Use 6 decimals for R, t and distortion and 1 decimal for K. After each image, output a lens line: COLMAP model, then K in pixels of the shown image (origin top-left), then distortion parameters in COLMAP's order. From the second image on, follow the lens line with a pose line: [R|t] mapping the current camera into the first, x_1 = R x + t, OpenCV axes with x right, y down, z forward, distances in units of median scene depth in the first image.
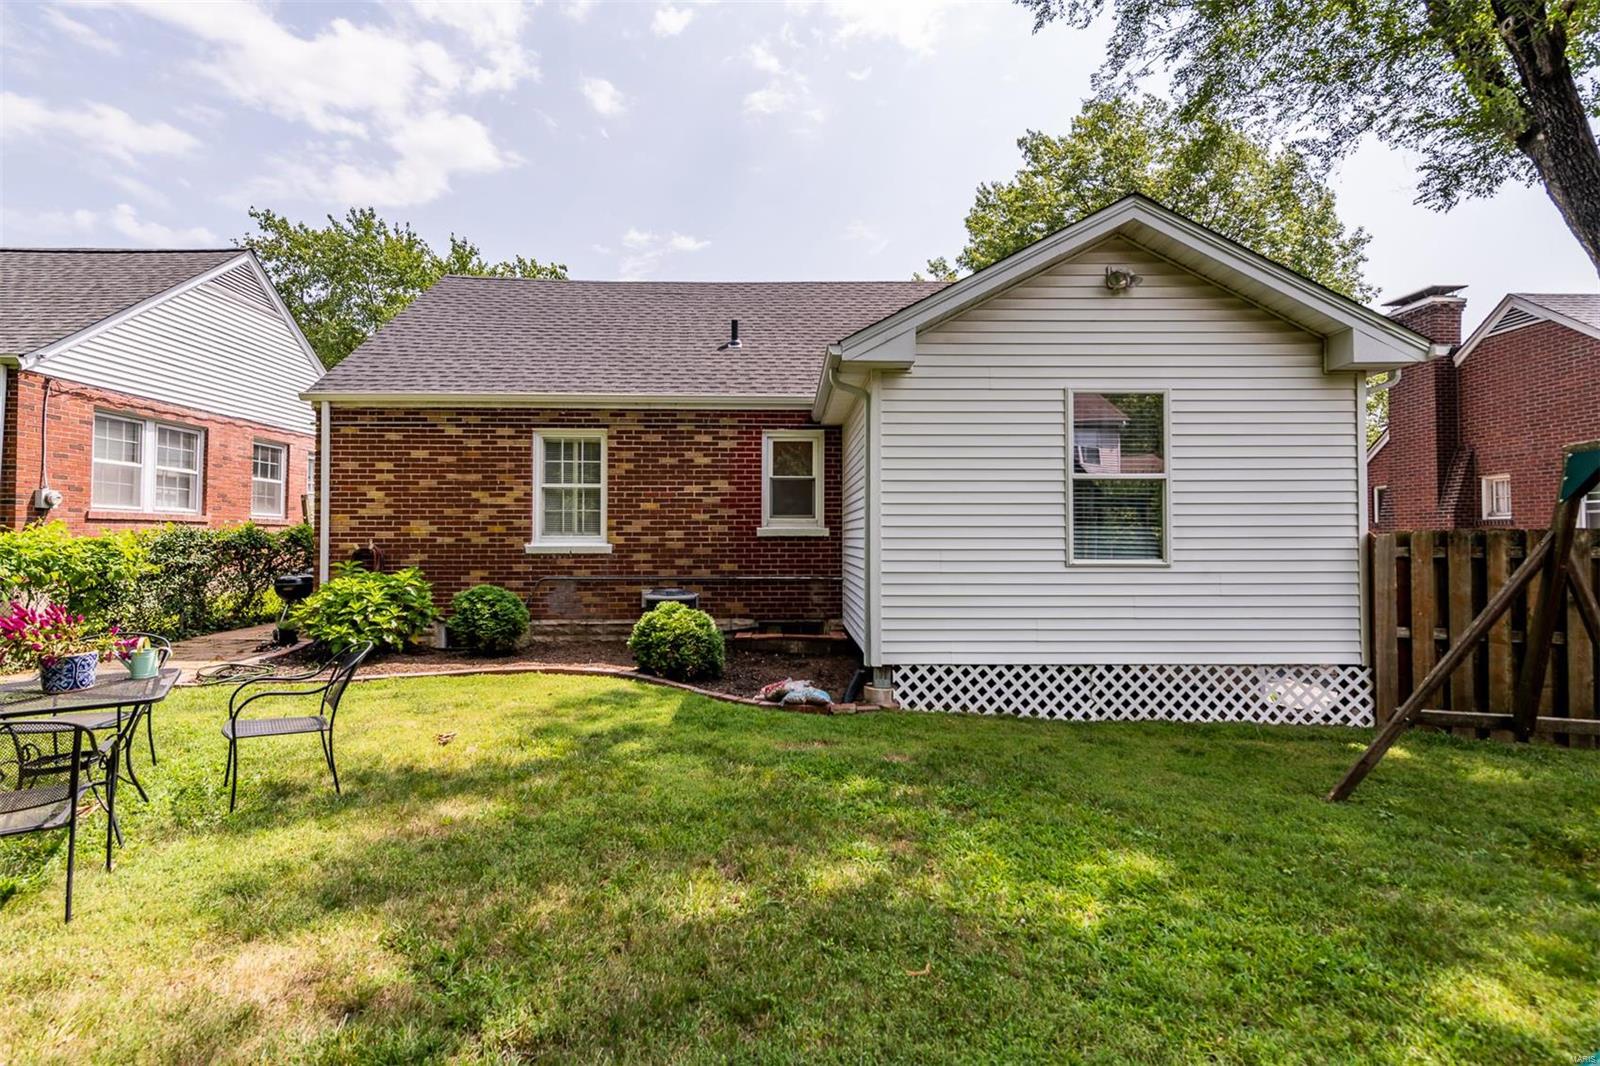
lens RADIAL K [[731.5, 0, 795.7], [0, 731.5, 529.2], [0, 0, 1]] dist [0.008002, -0.000296]
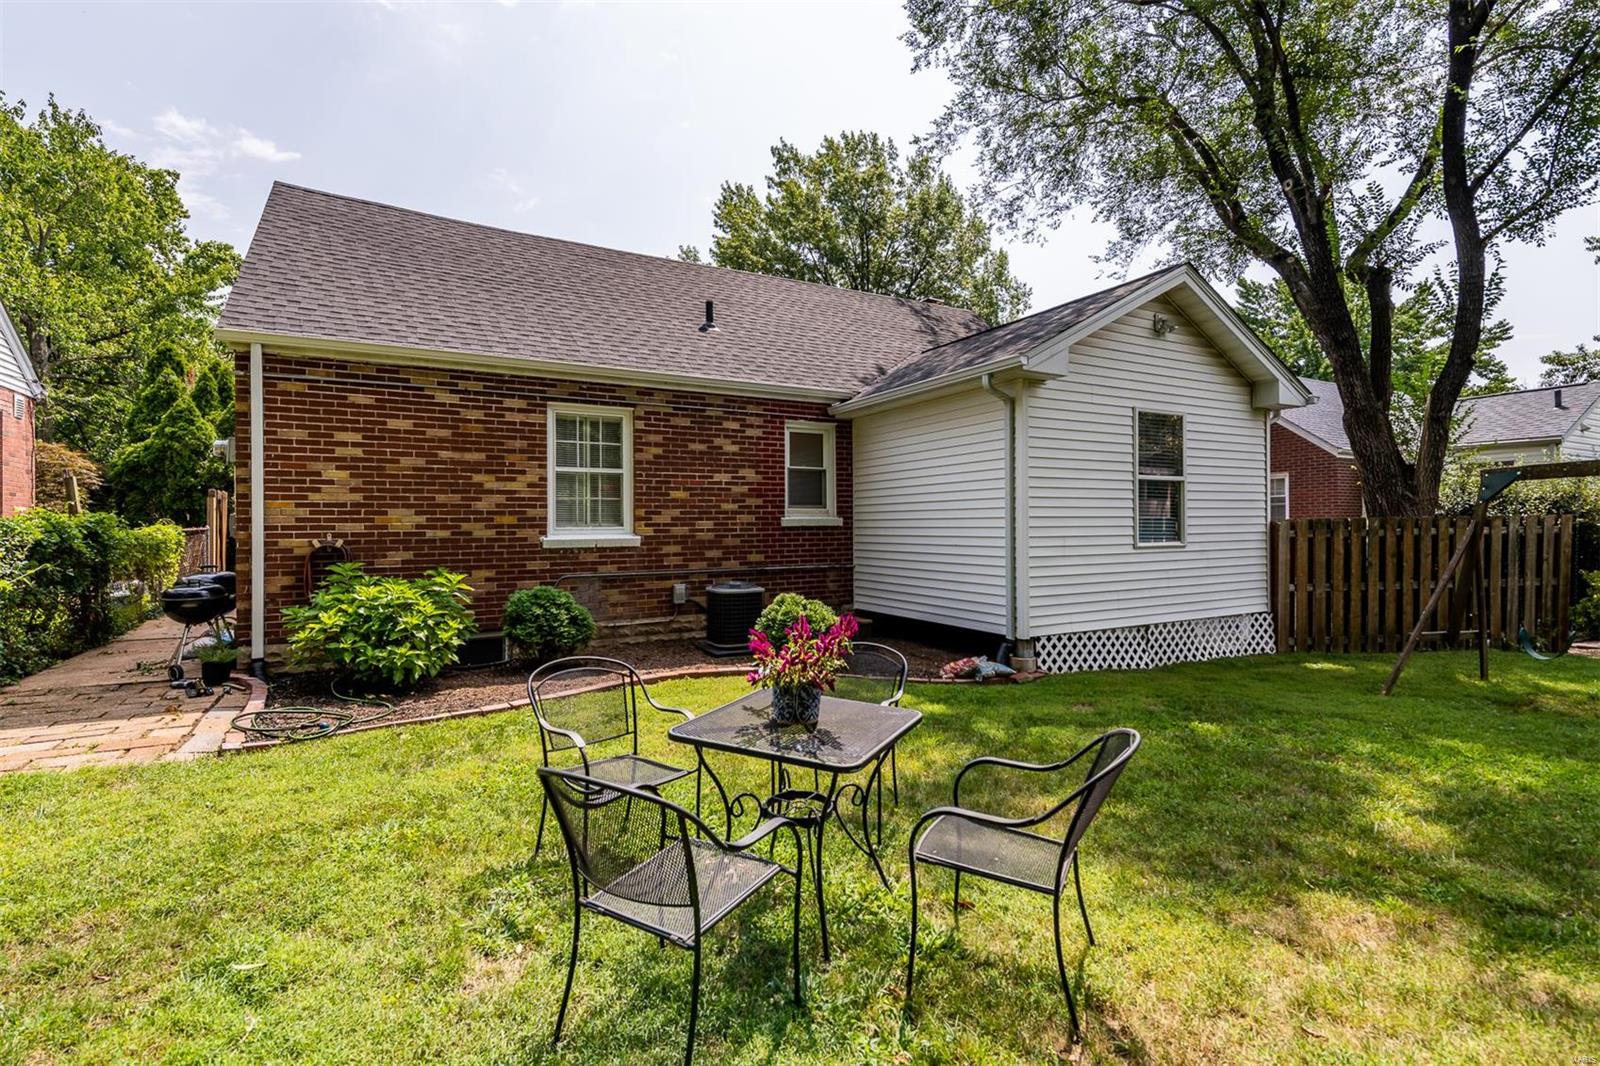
lens RADIAL K [[731.5, 0, 803.4], [0, 731.5, 530.7], [0, 0, 1]] dist [0.008002, -0.000296]
pose [[0.883284, -0.009805, 0.468736, -0.499754], [0.001486, 0.999835, 0.018115, -0.002455], [-0.468836, -0.015305, 0.883153, 0.103717]]
